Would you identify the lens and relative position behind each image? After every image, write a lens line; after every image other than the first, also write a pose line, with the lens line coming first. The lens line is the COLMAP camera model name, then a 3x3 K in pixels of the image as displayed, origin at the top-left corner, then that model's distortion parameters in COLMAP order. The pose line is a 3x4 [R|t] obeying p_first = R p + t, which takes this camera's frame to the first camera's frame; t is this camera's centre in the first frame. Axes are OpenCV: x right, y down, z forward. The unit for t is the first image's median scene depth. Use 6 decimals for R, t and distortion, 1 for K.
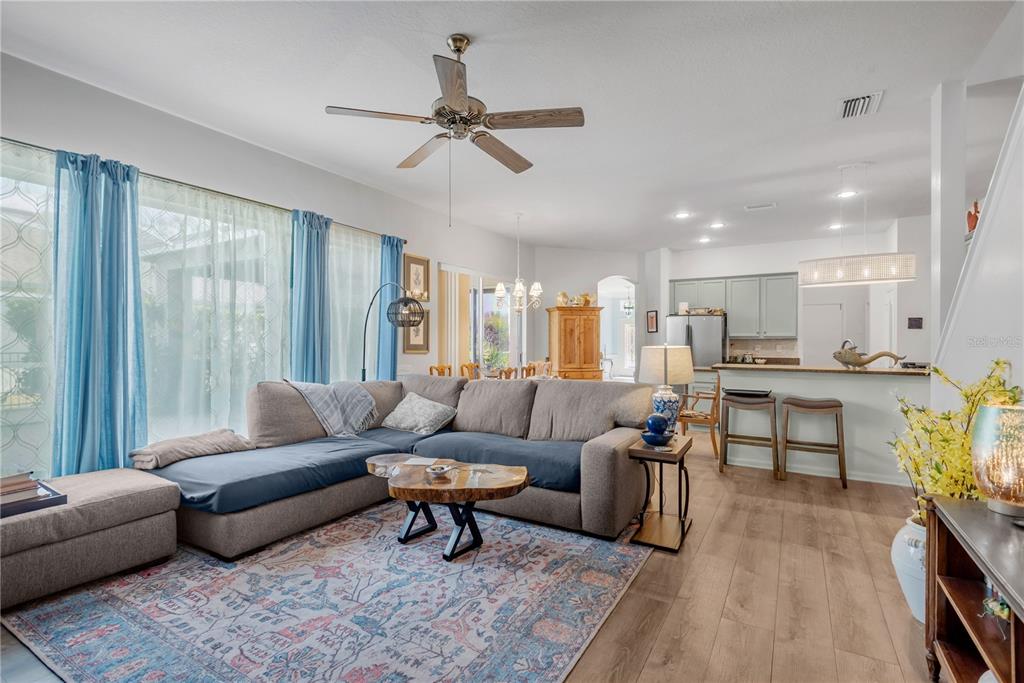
lens RADIAL K [[475.5, 0, 515.1], [0, 475.5, 339.7], [0, 0, 1]] dist [0.004881, -0.001256]
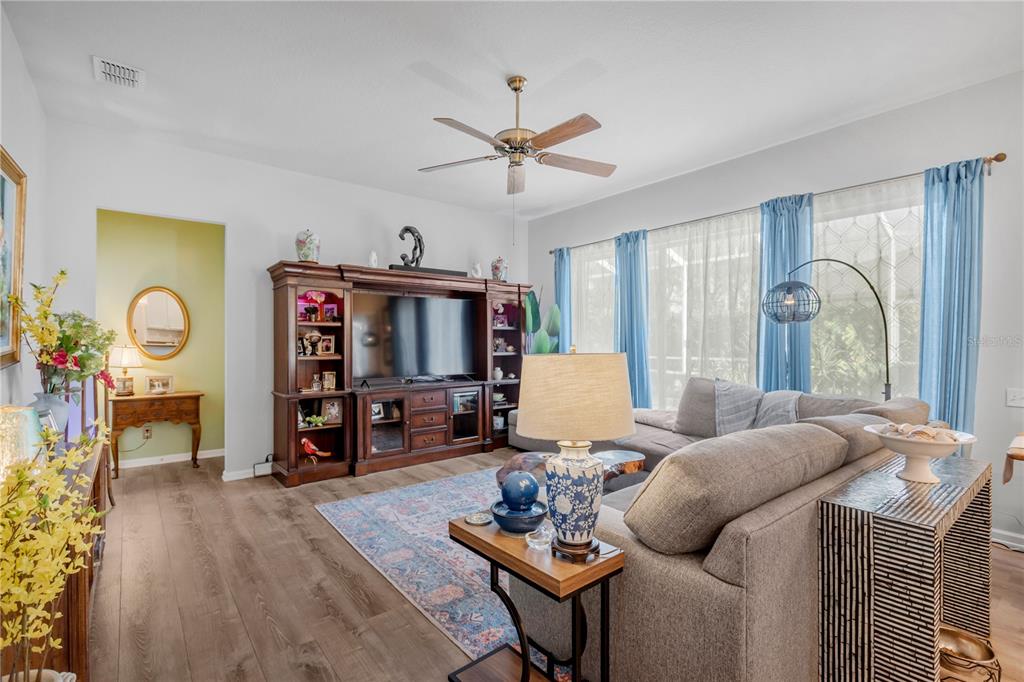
lens RADIAL K [[475.5, 0, 517.3], [0, 475.5, 342.6], [0, 0, 1]] dist [0.004881, -0.001256]
pose [[-0.353969, 0.002782, -0.935253, 0.974663], [0.002983, 0.999994, 0.001846, 0.002697], [0.935253, -0.002136, -0.353975, 1.426810]]
